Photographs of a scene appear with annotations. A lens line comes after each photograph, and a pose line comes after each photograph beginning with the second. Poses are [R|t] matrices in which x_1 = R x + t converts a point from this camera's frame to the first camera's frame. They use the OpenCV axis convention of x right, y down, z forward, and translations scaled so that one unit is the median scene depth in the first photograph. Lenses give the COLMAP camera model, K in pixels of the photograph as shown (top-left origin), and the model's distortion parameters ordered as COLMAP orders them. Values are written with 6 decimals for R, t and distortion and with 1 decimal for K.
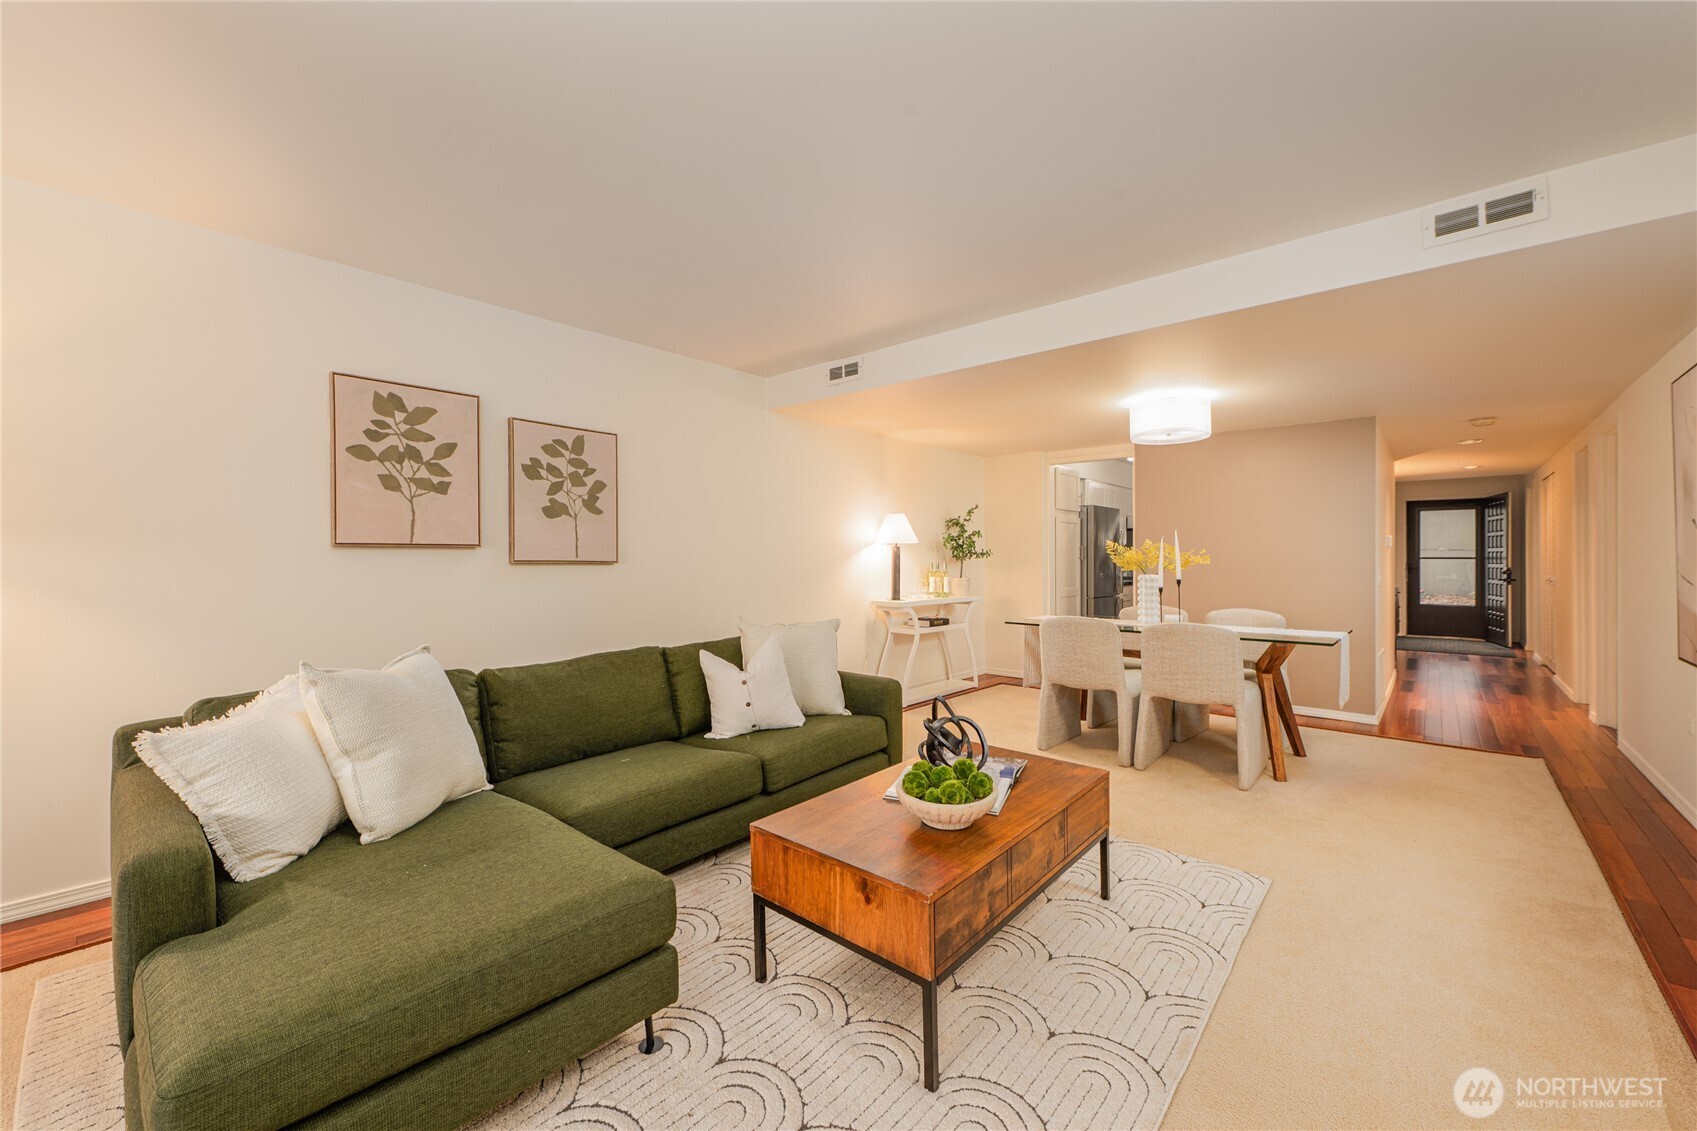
lens RADIAL K [[662.4, 0, 857.1], [0, 662.4, 557.6], [0, 0, 1]] dist [0.000298, -0.002281]
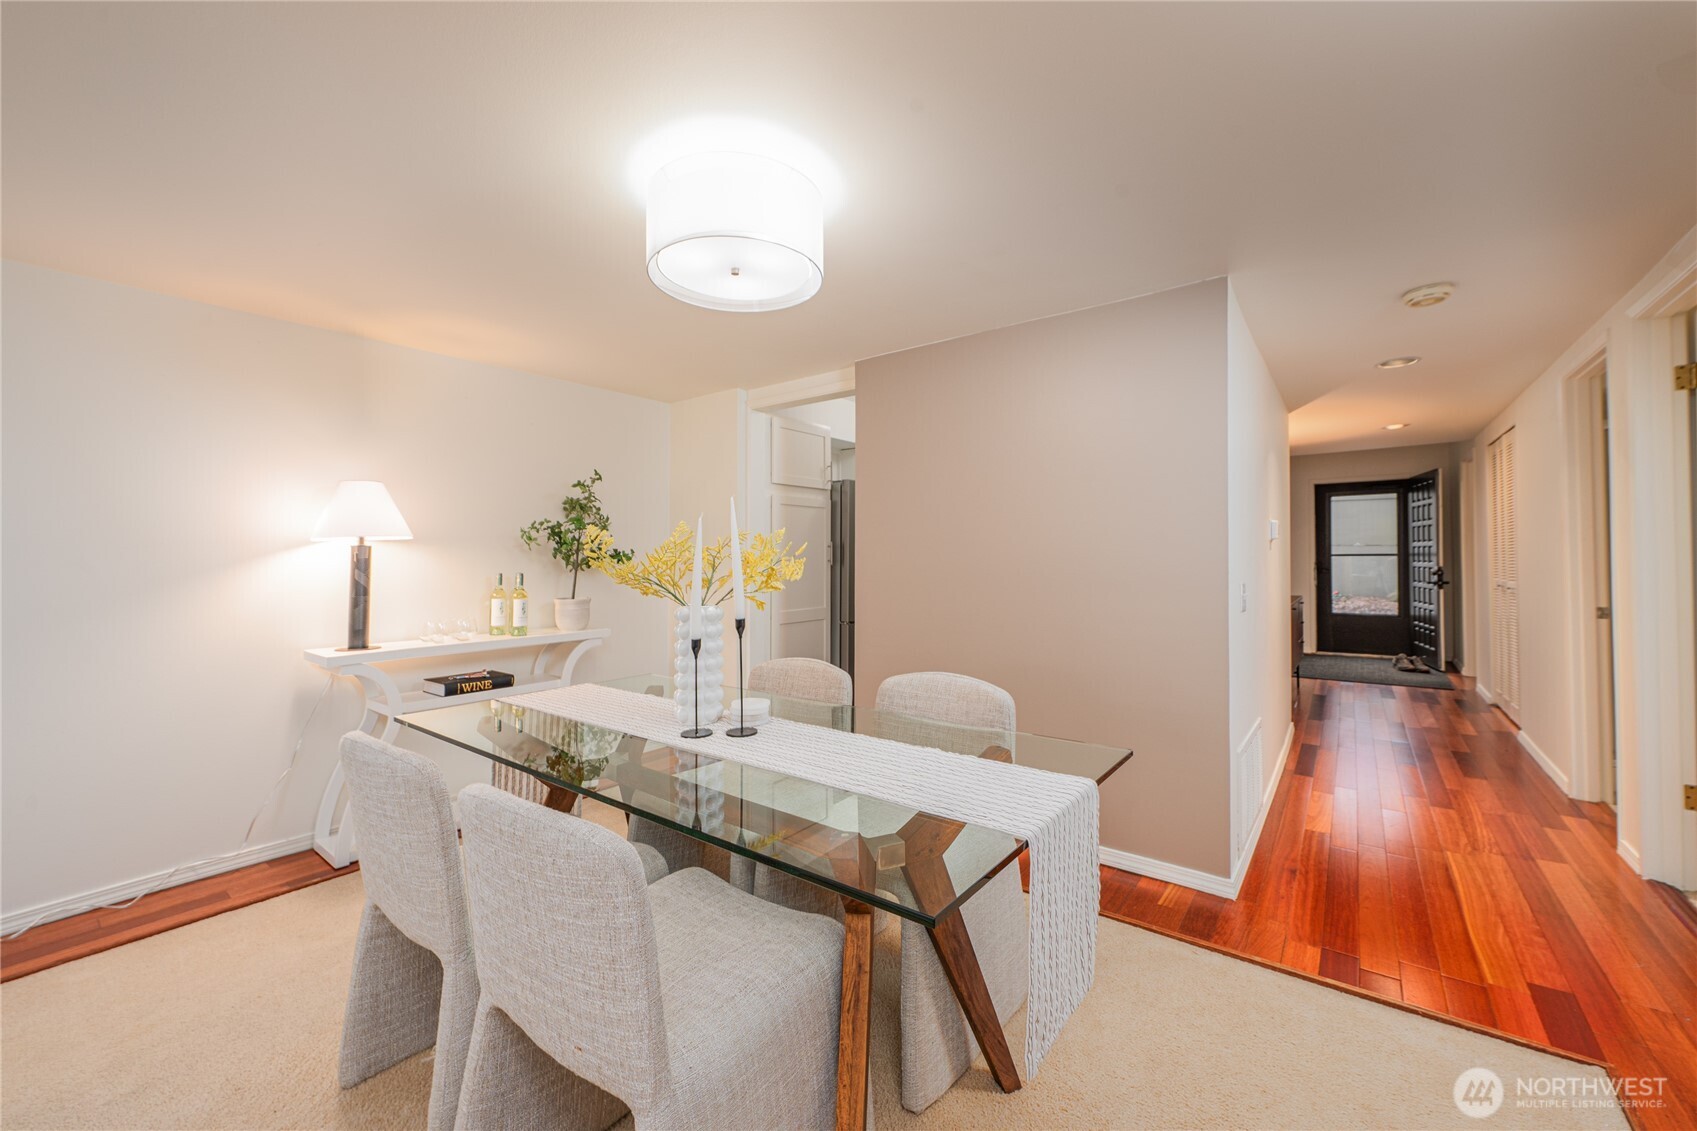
lens RADIAL K [[662.4, 0, 845.6], [0, 662.4, 559.0], [0, 0, 1]] dist [0.000298, -0.002281]
pose [[0.997858, -0.010193, 0.064625, 0.242225], [0.010167, 0.999948, 0.000731, -0.001397], [-0.064630, -0.000073, 0.997909, 0.272372]]
